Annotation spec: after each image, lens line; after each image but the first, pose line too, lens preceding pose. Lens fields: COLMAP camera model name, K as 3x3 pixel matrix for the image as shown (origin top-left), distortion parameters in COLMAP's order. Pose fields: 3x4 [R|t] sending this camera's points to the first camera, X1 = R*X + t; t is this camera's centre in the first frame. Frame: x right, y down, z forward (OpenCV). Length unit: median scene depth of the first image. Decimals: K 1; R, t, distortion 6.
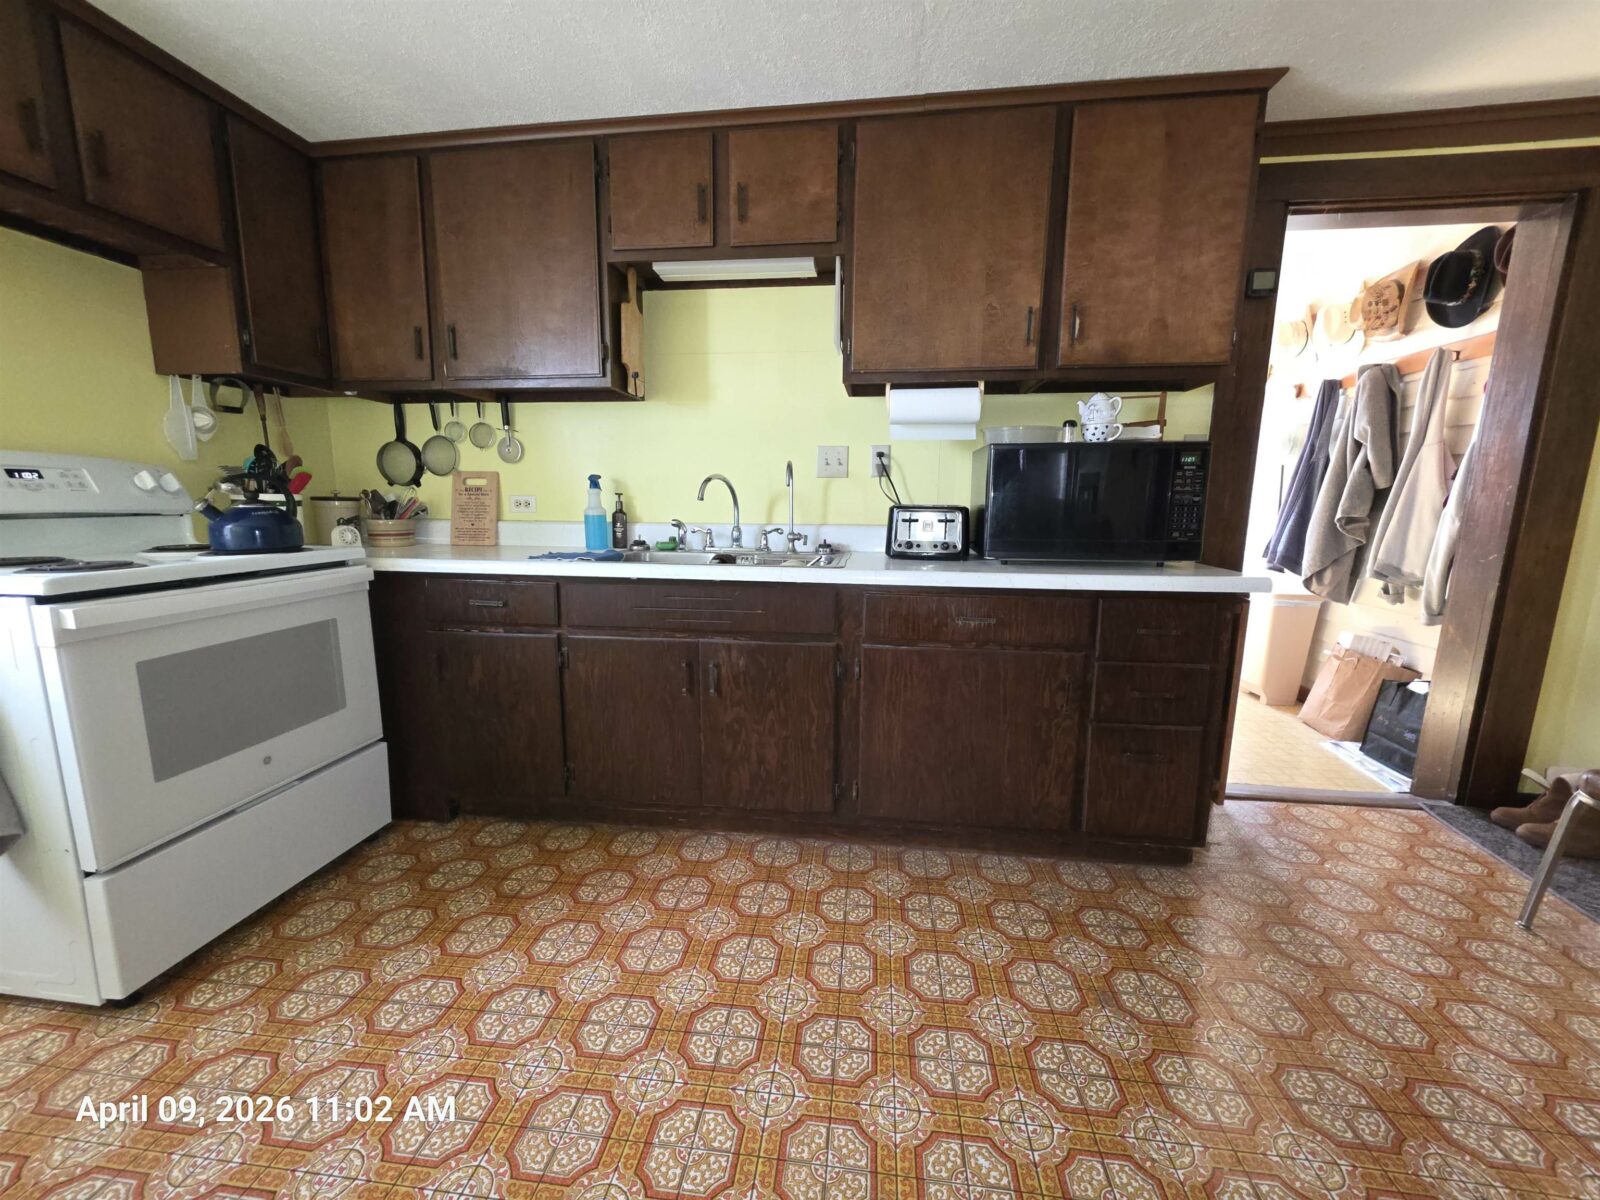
lens RADIAL K [[647.9, 0, 800.0], [0, 647.9, 600.0], [0, 0, 1]] dist [0.000006, 0.000843]
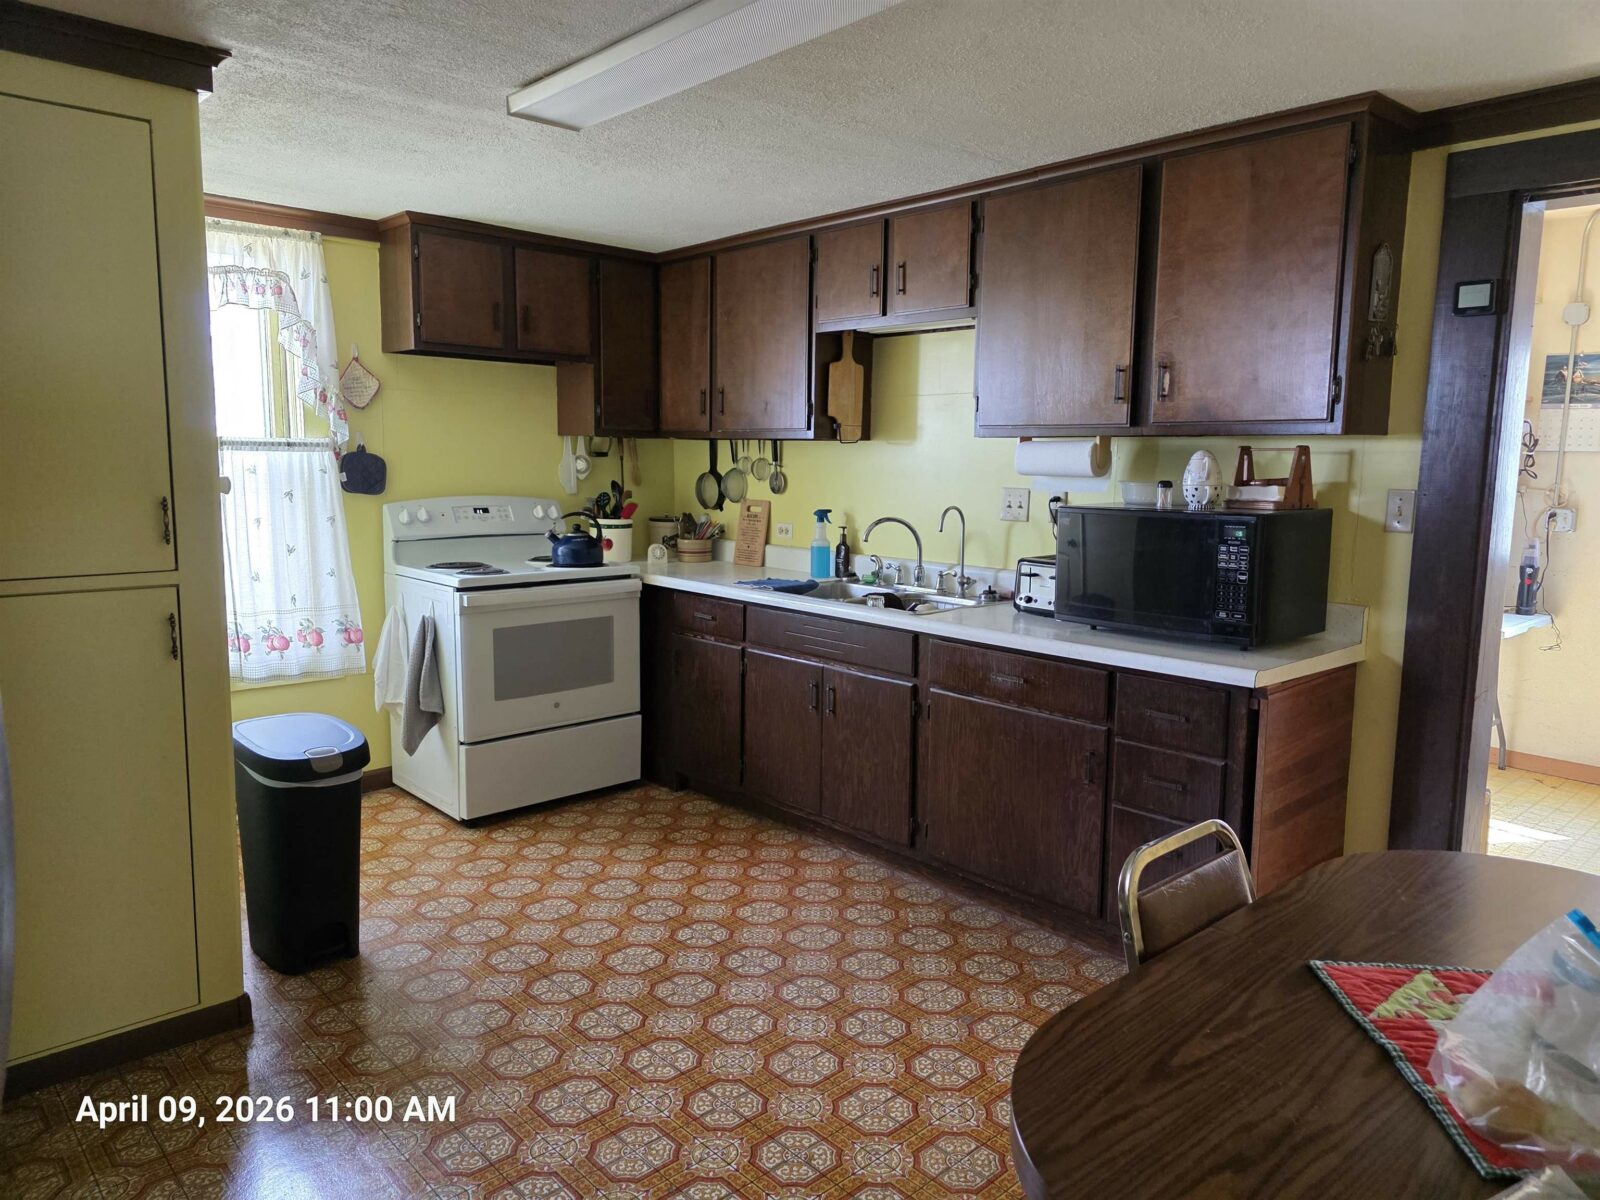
lens RADIAL K [[1083.8, 0, 800.0], [0, 1083.8, 600.0], [0, 0, 1]] dist [0.086894, -0.077033]
pose [[0.762500, 0.088552, -0.640900, 1.027782], [-0.109471, 0.993965, 0.007092, -0.063312], [0.637660, 0.064753, 0.767592, -0.505163]]
